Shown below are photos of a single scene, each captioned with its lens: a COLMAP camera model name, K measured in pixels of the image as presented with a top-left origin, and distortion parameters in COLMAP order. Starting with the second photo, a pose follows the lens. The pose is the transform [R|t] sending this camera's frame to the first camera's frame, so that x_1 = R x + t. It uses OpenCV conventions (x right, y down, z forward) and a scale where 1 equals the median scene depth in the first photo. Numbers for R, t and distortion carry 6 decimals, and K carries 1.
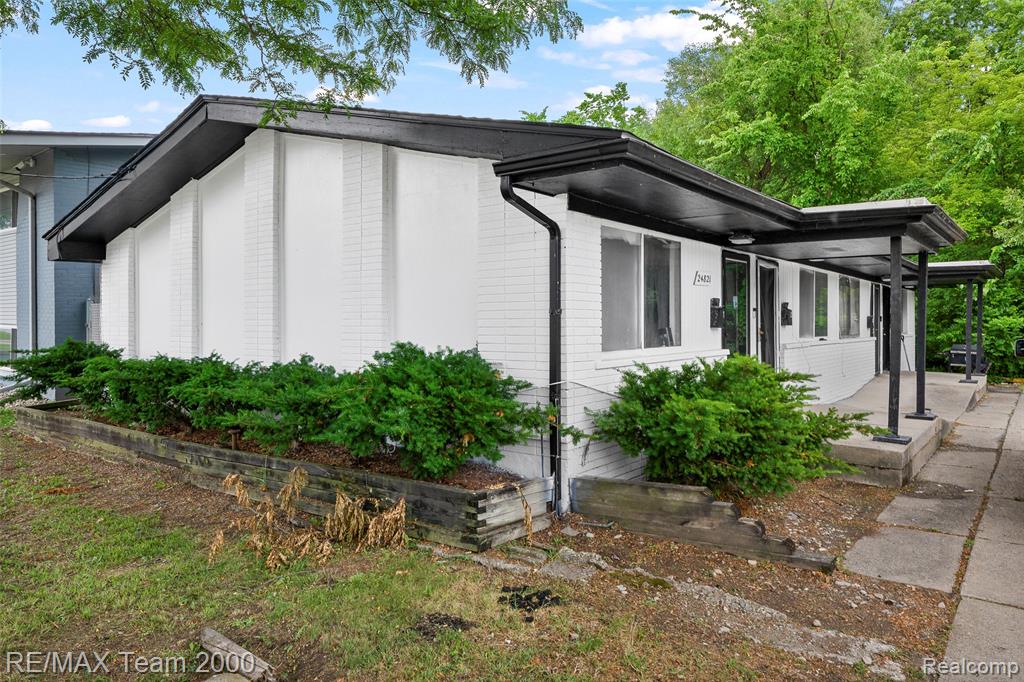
lens RADIAL K [[696.9, 0, 515.0], [0, 696.9, 319.2], [0, 0, 1]] dist [-0.003208, 0.004208]
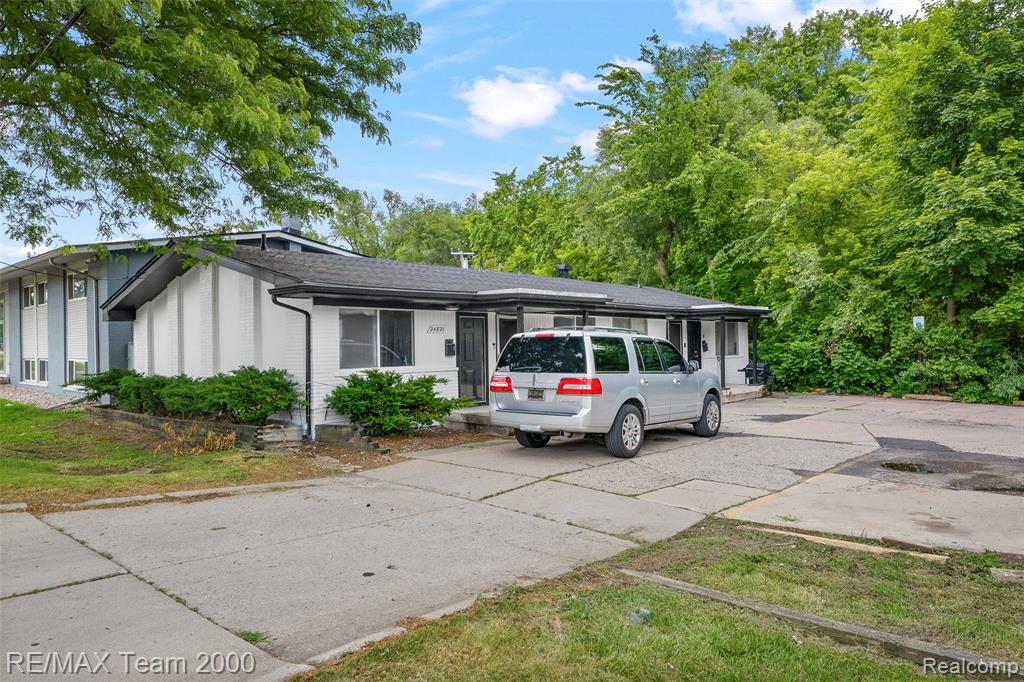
lens RADIAL K [[696.9, 0, 513.0], [0, 696.9, 340.1], [0, 0, 1]] dist [-0.003208, 0.004208]
pose [[0.996143, -0.017947, -0.085892, 0.582186], [0.017258, 0.999813, -0.008757, -0.008613], [0.086033, 0.007241, 0.996266, -0.749095]]
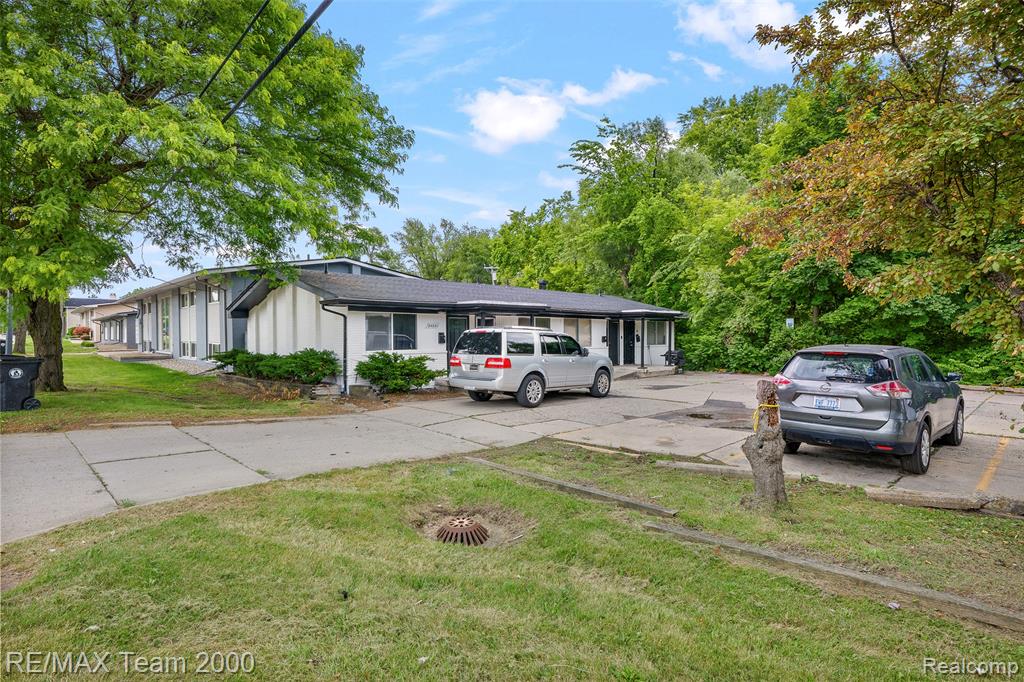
lens RADIAL K [[529.7, 0, 510.9], [0, 529.7, 348.0], [0, 0, 1]] dist [-0.001909, -0.000793]
pose [[0.988710, -0.003828, -0.149795, 0.842296], [0.007257, 0.999724, 0.022349, -0.012598], [0.149668, -0.023184, 0.988464, -1.004402]]
